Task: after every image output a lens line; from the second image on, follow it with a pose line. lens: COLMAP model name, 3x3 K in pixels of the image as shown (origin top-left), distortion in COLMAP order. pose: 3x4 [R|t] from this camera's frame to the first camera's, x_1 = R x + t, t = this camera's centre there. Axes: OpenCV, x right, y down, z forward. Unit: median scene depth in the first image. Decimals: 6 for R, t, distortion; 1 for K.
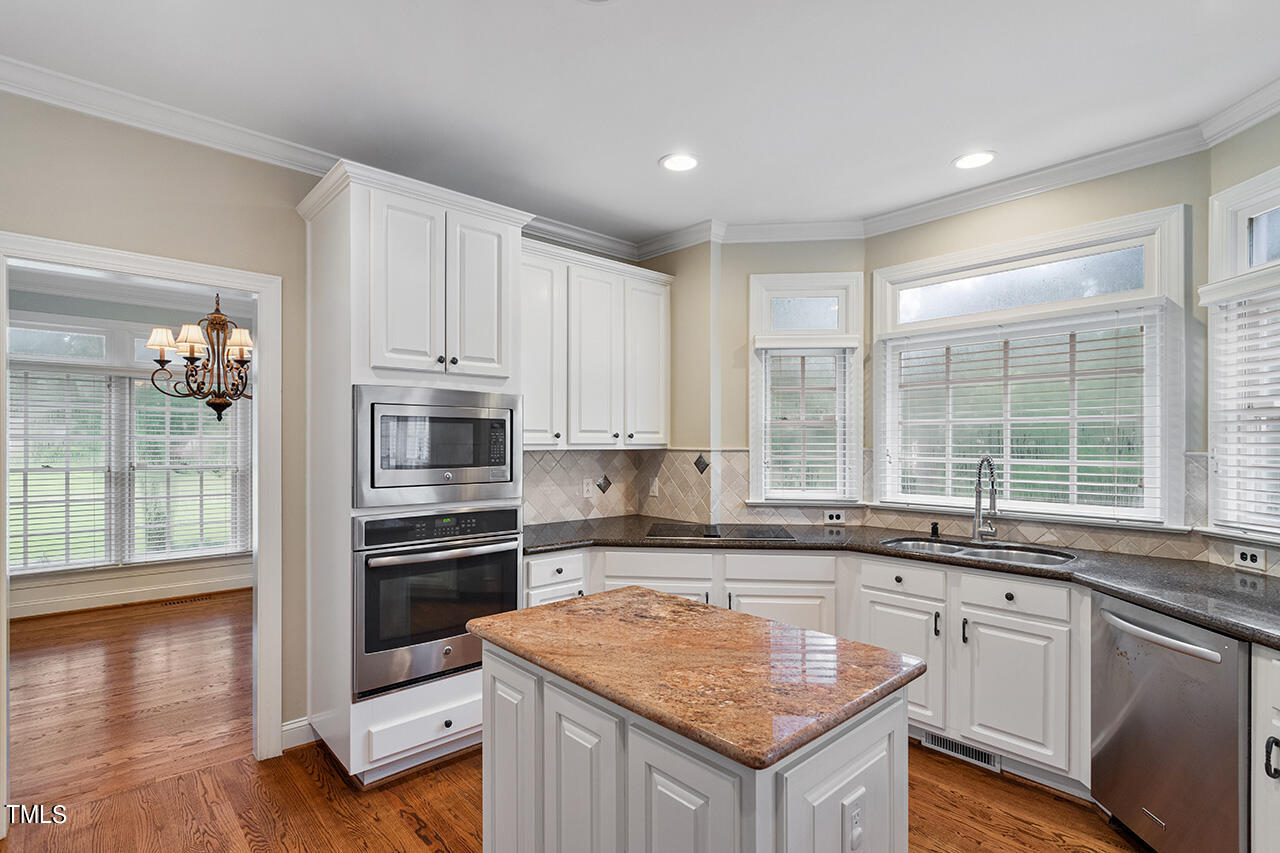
lens RADIAL K [[617.0, 0, 640.0], [0, 617.0, 439.8], [0, 0, 1]] dist [-0.000434, 0.000372]
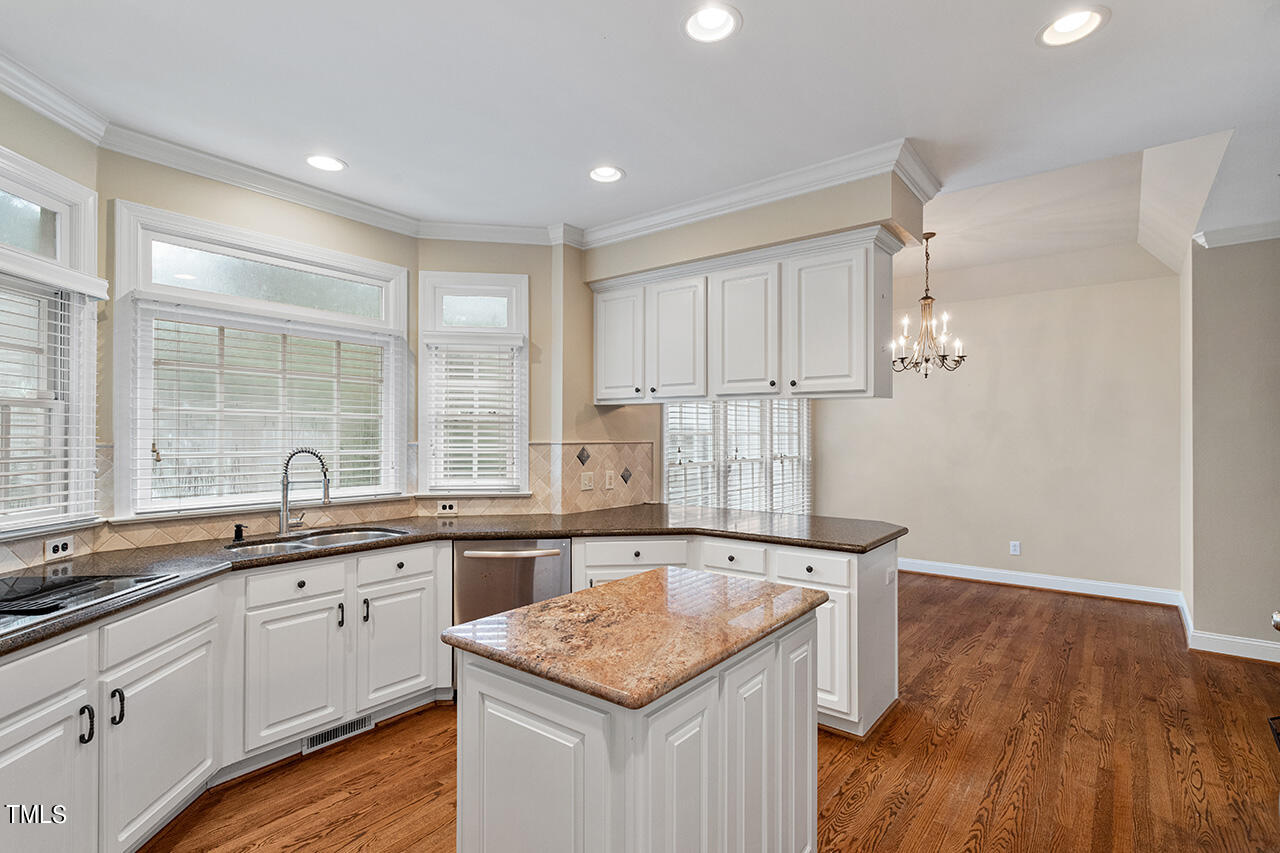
lens RADIAL K [[617.0, 0, 638.0], [0, 617.0, 425.6], [0, 0, 1]] dist [-0.000434, 0.000372]
pose [[-0.172505, 0.016549, 0.984870, -0.625640], [-0.006439, 0.999819, -0.017928, 0.004052], [-0.984988, -0.009435, -0.172367, 0.728954]]
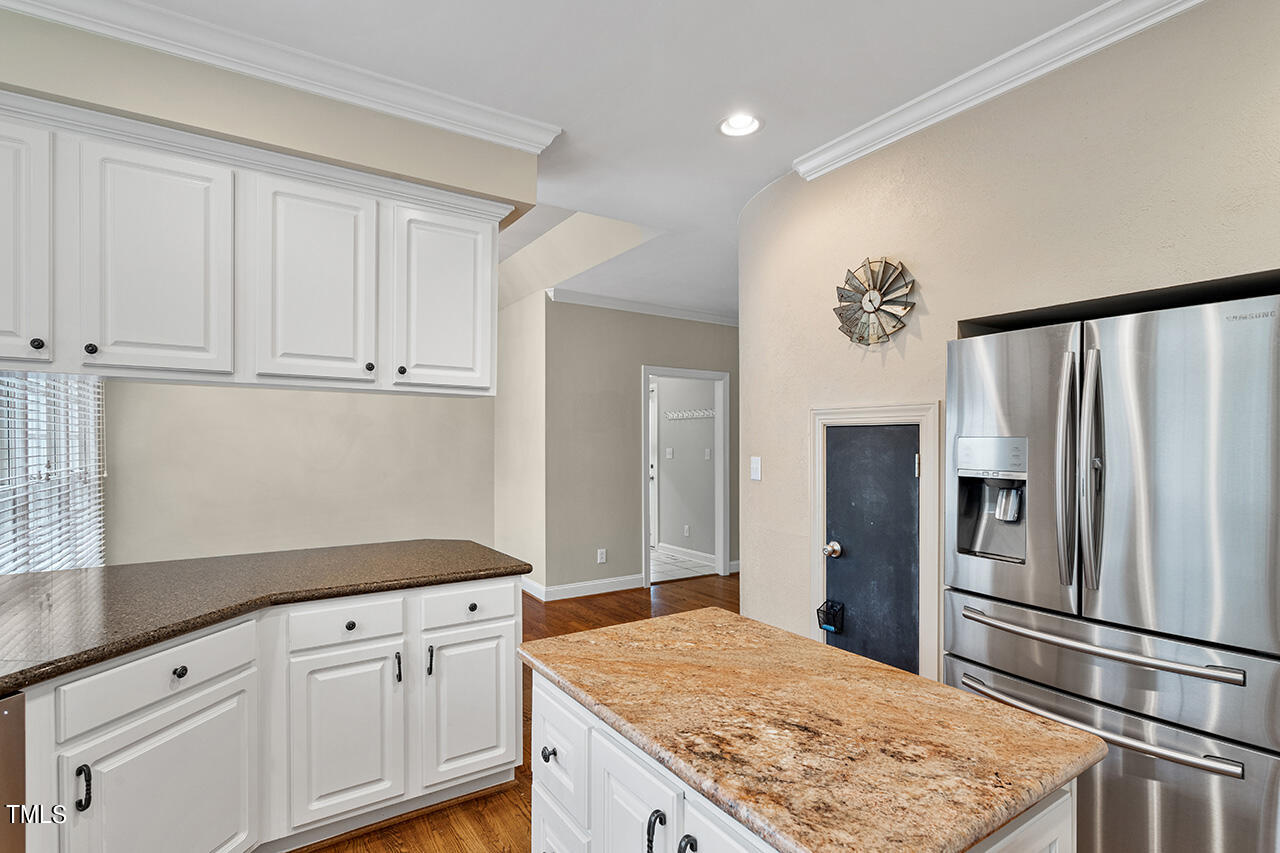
lens RADIAL K [[617.0, 0, 648.3], [0, 617.0, 440.8], [0, 0, 1]] dist [-0.000434, 0.000372]
pose [[-0.989769, -0.001046, 0.142672, 0.046646], [-0.002044, 0.999974, -0.006846, 0.006664], [-0.142662, -0.007068, -0.989746, 1.078854]]
